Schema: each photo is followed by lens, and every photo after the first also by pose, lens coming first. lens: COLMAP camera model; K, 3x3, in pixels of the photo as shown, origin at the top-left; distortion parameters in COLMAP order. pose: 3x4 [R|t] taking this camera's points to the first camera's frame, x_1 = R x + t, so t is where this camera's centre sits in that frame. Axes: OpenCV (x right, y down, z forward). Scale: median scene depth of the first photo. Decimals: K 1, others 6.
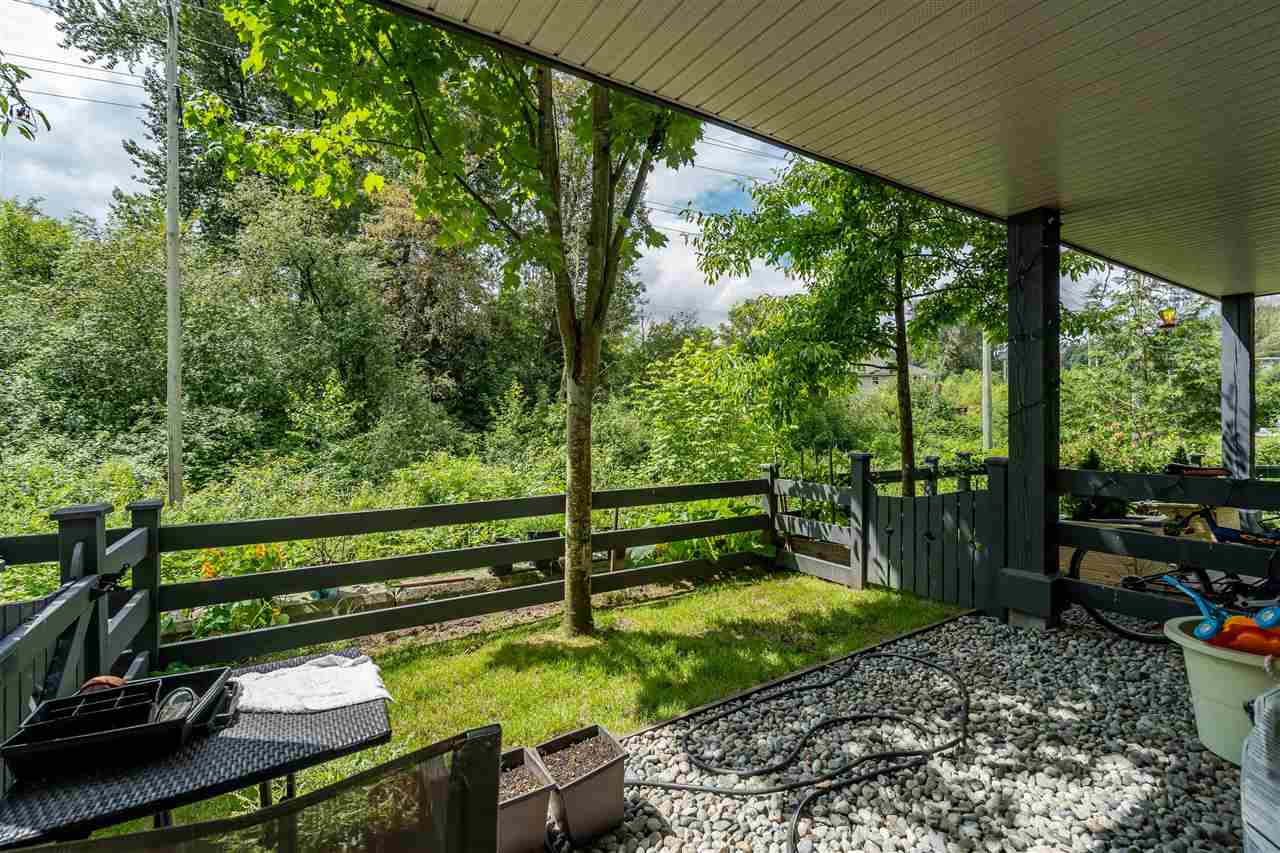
lens RADIAL K [[578.4, 0, 640.0], [0, 578.4, 426.5], [0, 0, 1]] dist [-0.001362, -0.000556]
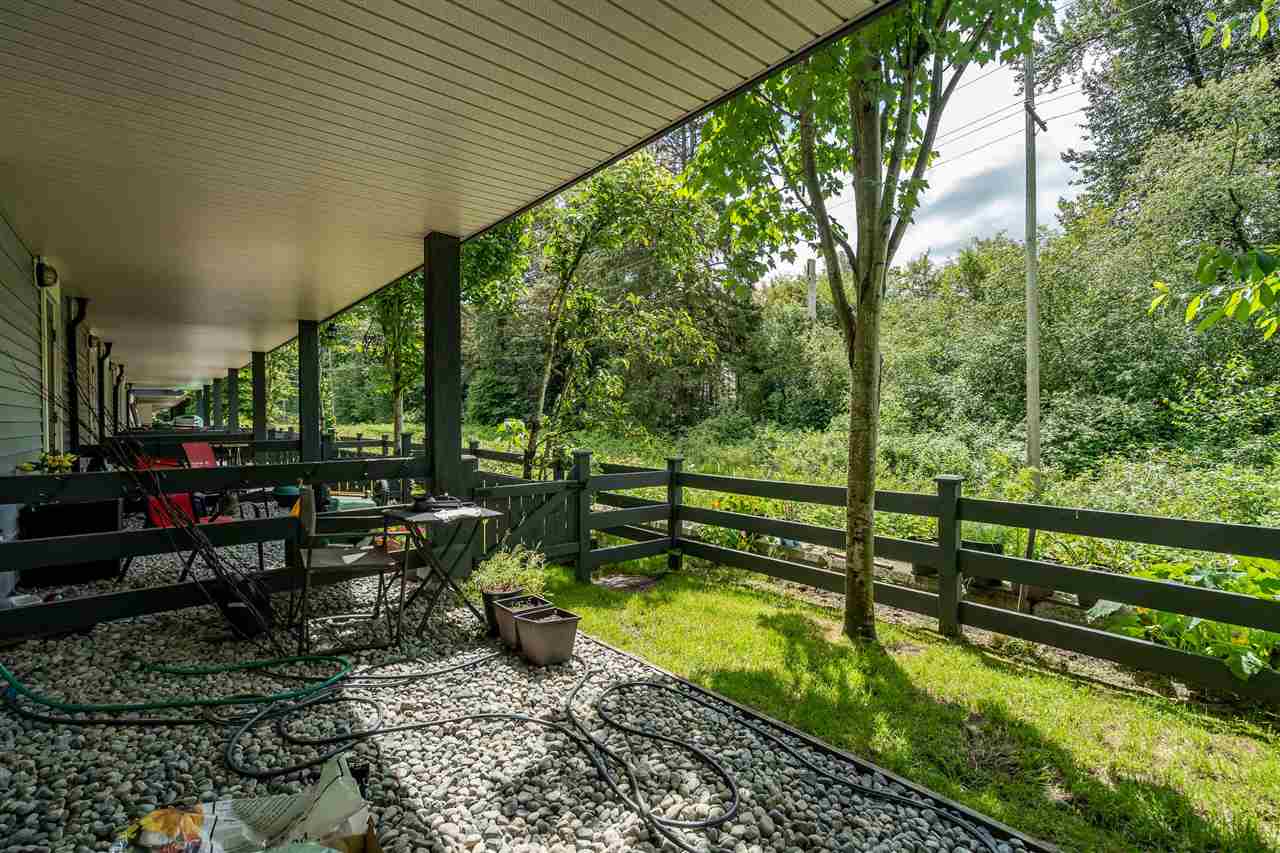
lens RADIAL K [[581.1, 0, 622.4], [0, 581.1, 420.6], [0, 0, 1]] dist [-0.016380, -0.000112]
pose [[0.110582, 0.009481, -0.993822, 0.621293], [-0.003196, 0.999953, 0.009184, 0.003133], [0.993862, 0.002161, 0.110607, 0.420538]]
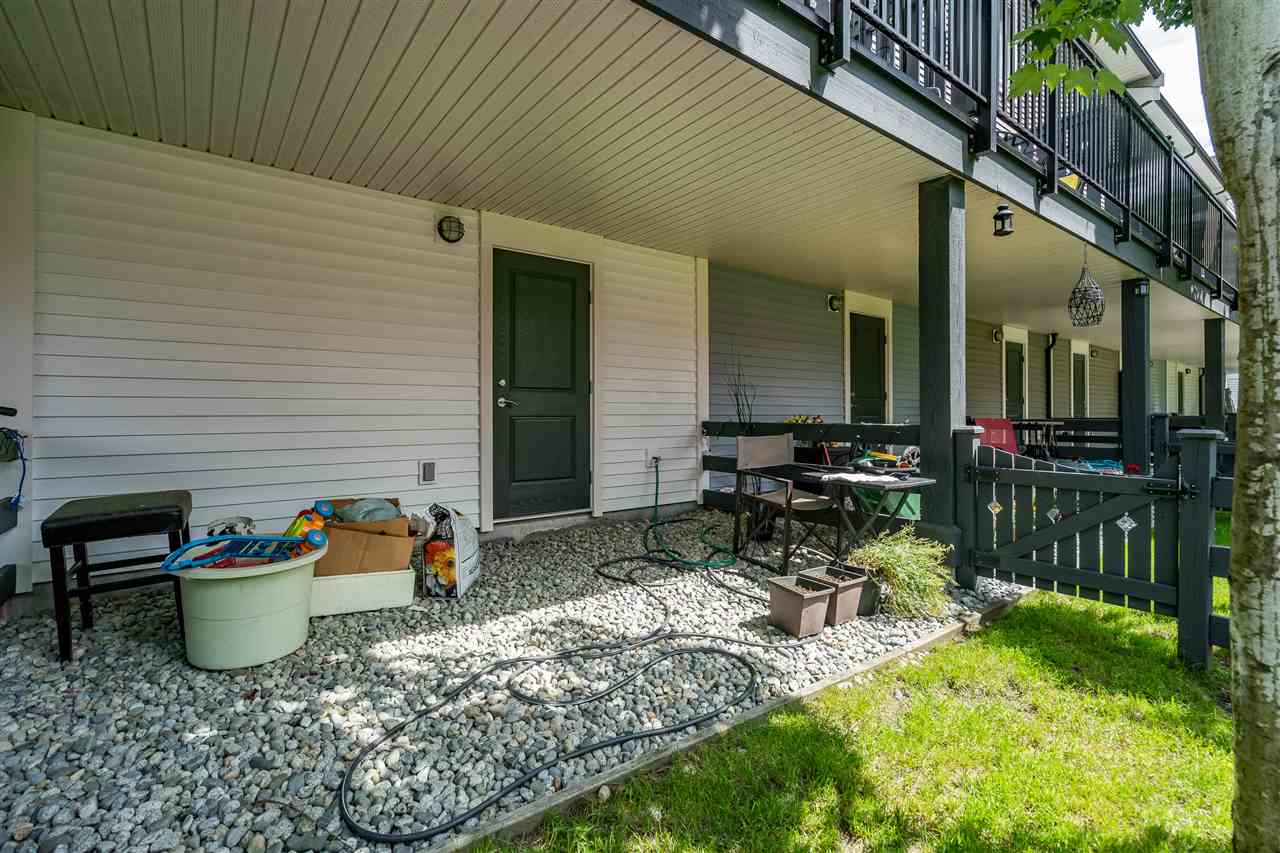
lens RADIAL K [[581.1, 0, 622.4], [0, 581.1, 420.6], [0, 0, 1]] dist [-0.016380, -0.000112]
pose [[-0.997917, 0.009940, -0.063738, 0.194560], [0.009432, 0.999921, 0.008267, 0.049929], [0.063816, 0.007648, -0.997932, 0.996714]]
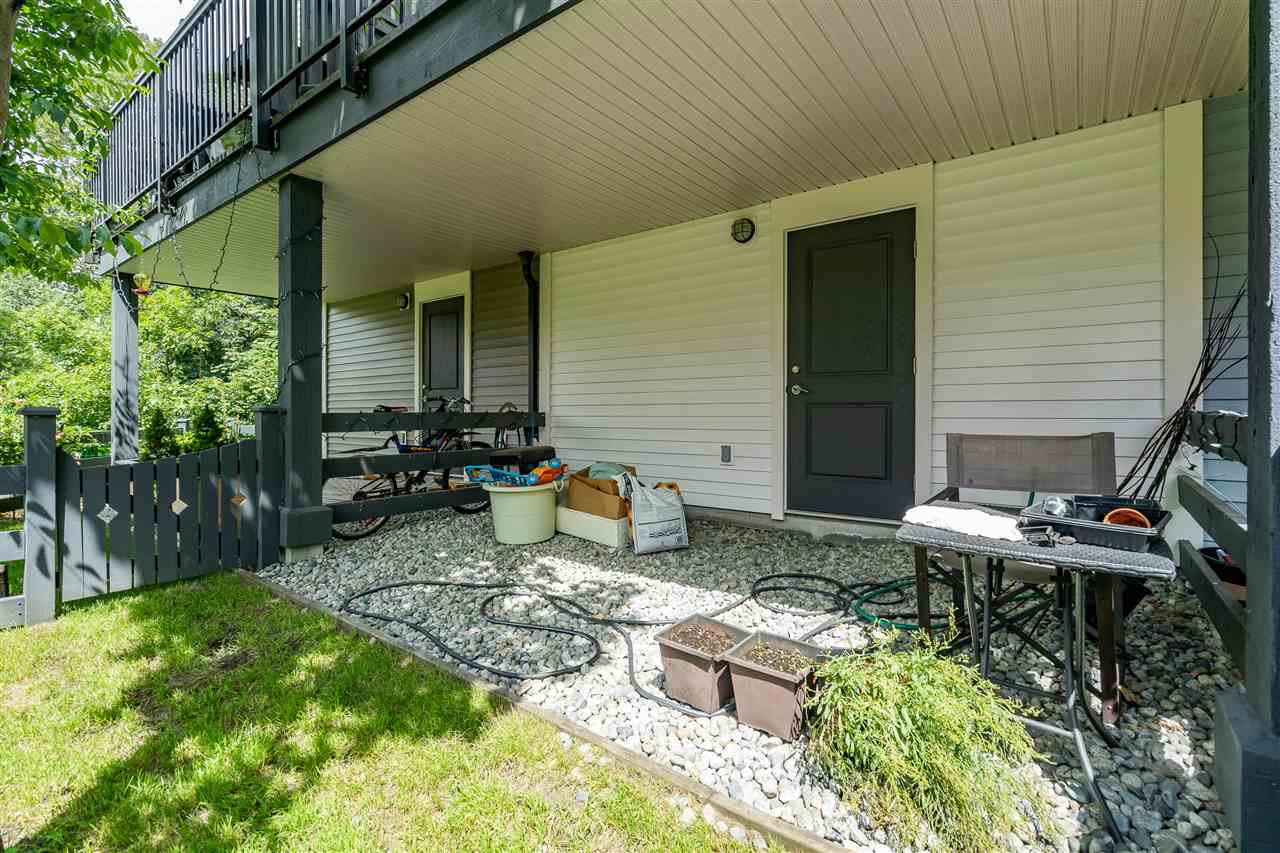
lens RADIAL K [[581.1, 0, 622.4], [0, 581.1, 420.6], [0, 0, 1]] dist [-0.016380, -0.000112]
pose [[-0.341147, -0.009887, 0.939958, -0.423971], [0.009807, 0.999853, 0.014077, 0.058174], [-0.939959, 0.014020, -0.341000, 0.612289]]
